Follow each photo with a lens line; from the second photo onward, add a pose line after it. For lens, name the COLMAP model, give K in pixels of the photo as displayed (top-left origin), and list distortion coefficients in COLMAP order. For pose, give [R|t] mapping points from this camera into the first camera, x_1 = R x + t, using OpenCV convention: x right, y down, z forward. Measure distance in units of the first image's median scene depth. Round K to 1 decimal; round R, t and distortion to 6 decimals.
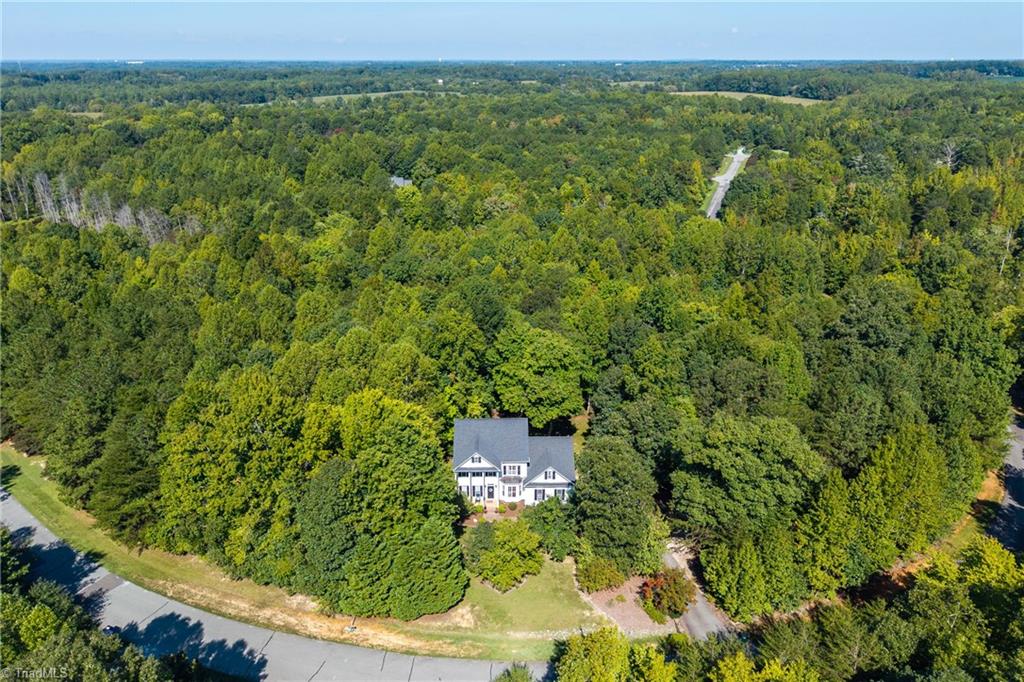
lens RADIAL K [[694.9, 0, 512.3], [0, 694.9, 330.5], [0, 0, 1]] dist [0.052343, -0.000386]
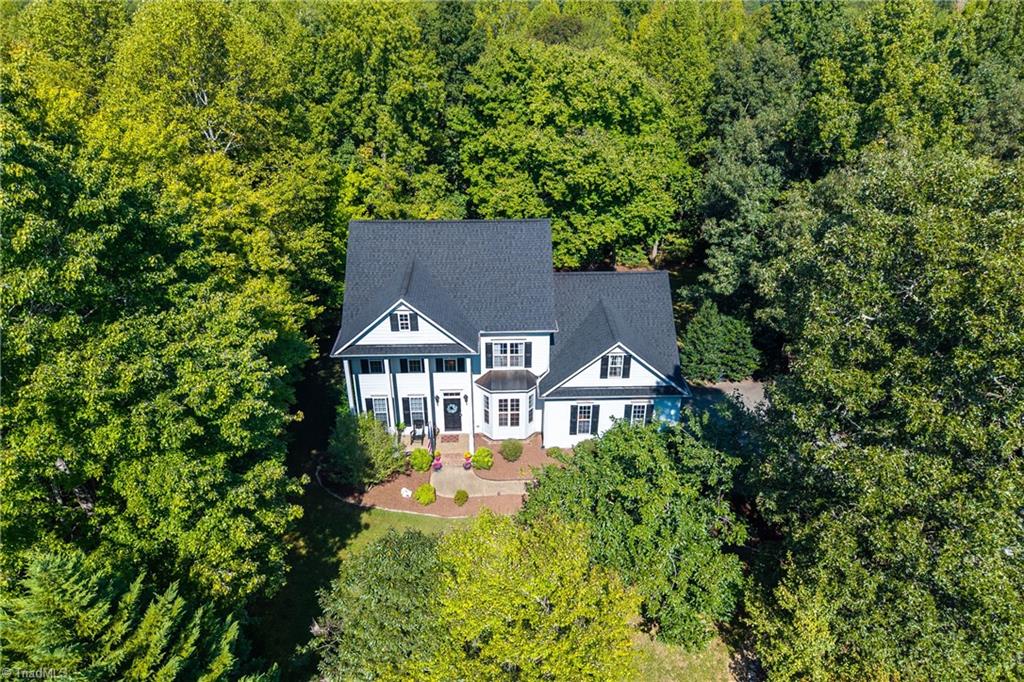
lens RADIAL K [[694.9, 0, 512.6], [0, 694.9, 344.6], [0, 0, 1]] dist [0.052343, -0.000386]
pose [[0.999870, -0.009366, 0.013152, -0.003131], [0.007717, 0.992706, 0.120313, 0.150686], [-0.014183, -0.120196, 0.992649, 0.635831]]
